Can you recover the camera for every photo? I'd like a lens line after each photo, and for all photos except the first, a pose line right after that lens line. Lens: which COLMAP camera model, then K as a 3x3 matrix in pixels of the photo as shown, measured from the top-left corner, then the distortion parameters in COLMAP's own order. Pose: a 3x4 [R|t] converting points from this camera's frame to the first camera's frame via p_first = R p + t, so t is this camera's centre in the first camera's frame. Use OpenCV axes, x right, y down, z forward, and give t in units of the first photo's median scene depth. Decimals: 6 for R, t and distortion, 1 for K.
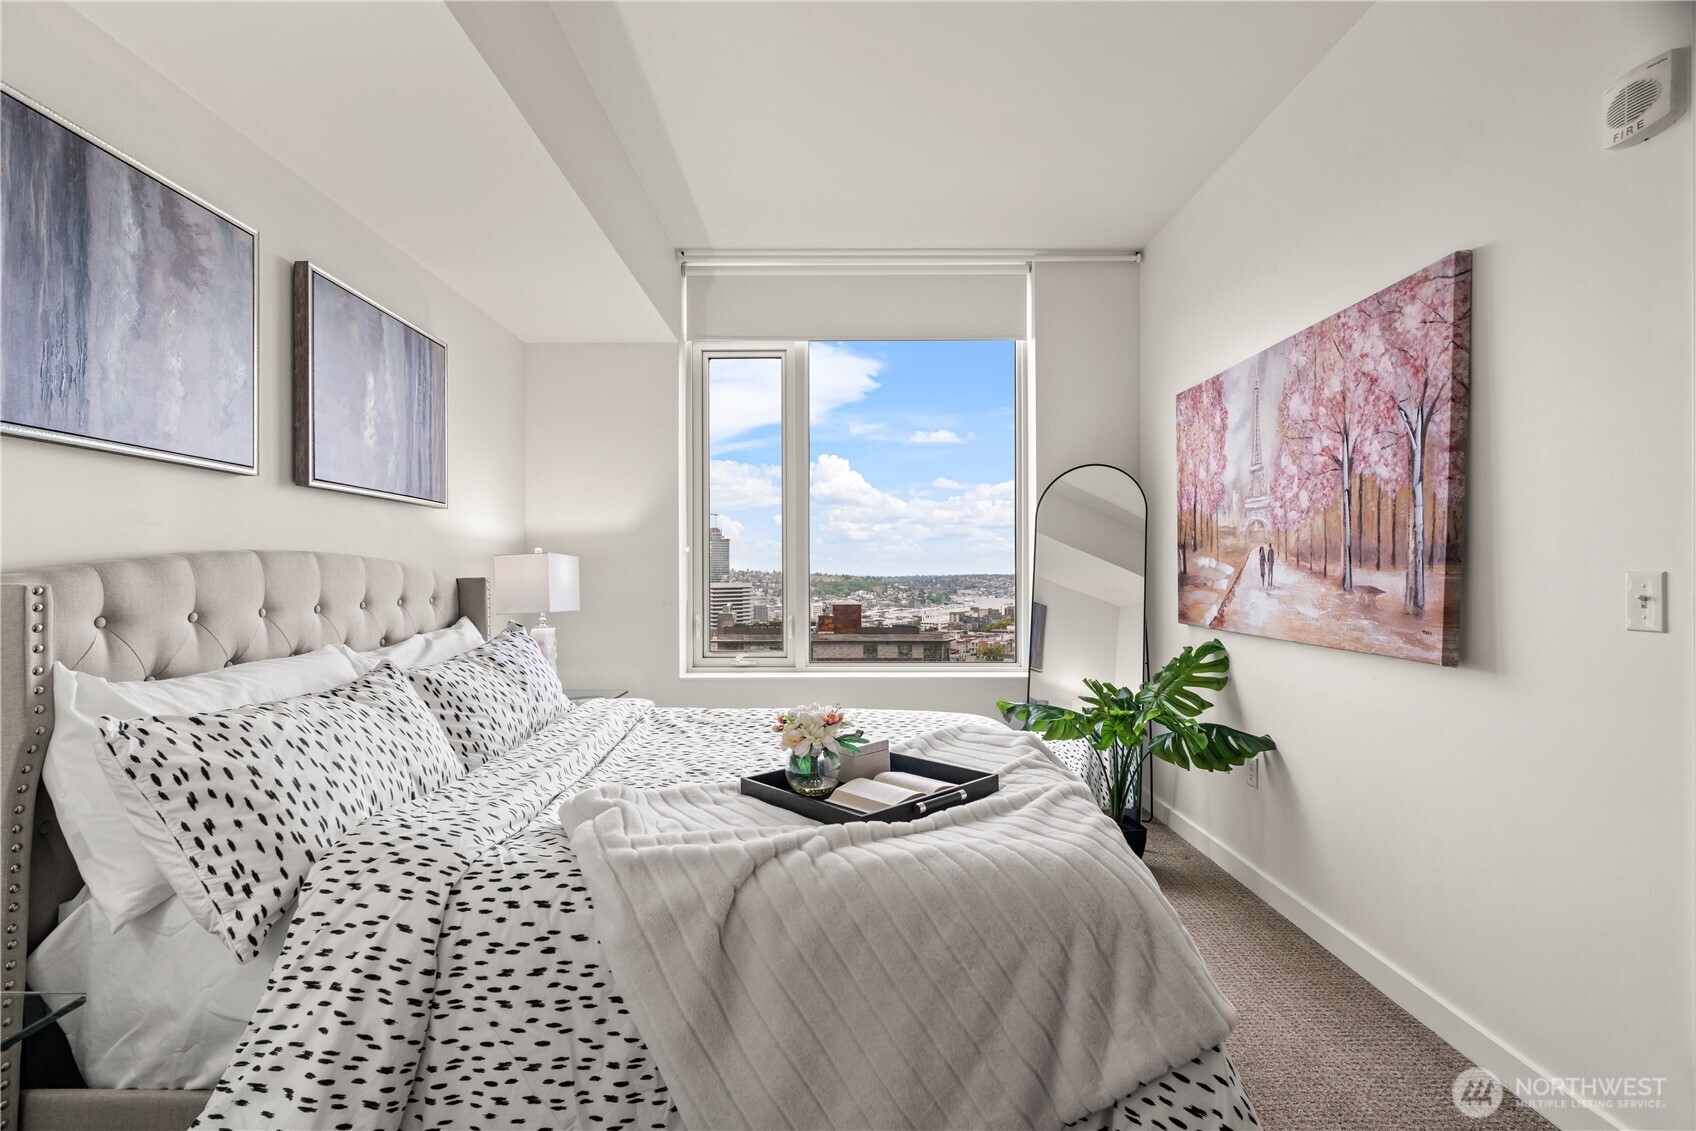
lens RADIAL K [[761.6, 0, 832.2], [0, 761.6, 576.9], [0, 0, 1]] dist [-0.014836, 0.004508]
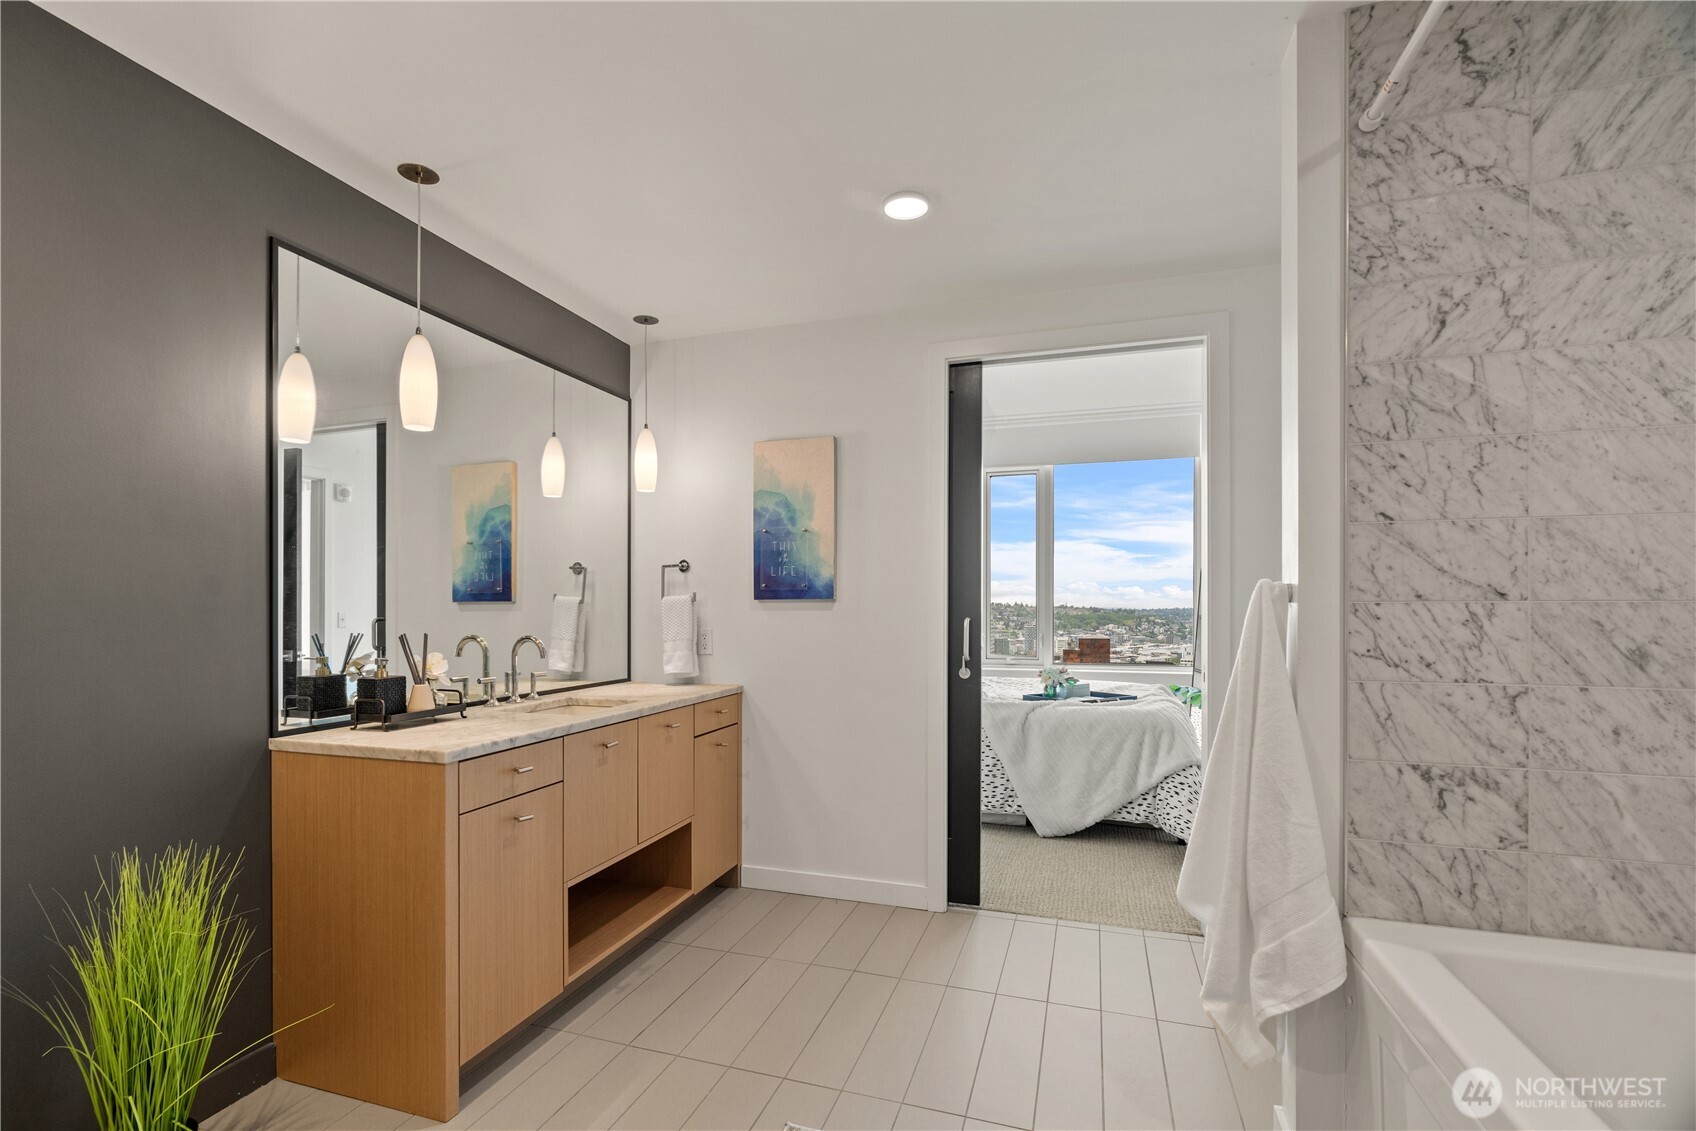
lens RADIAL K [[761.6, 0, 826.6], [0, 761.6, 610.7], [0, 0, 1]] dist [-0.014836, 0.004508]
pose [[0.949265, 0.002574, -0.314466, 0.068492], [-0.002043, 0.999996, 0.002019, -0.005616], [0.314470, -0.001274, 0.949267, -2.195257]]
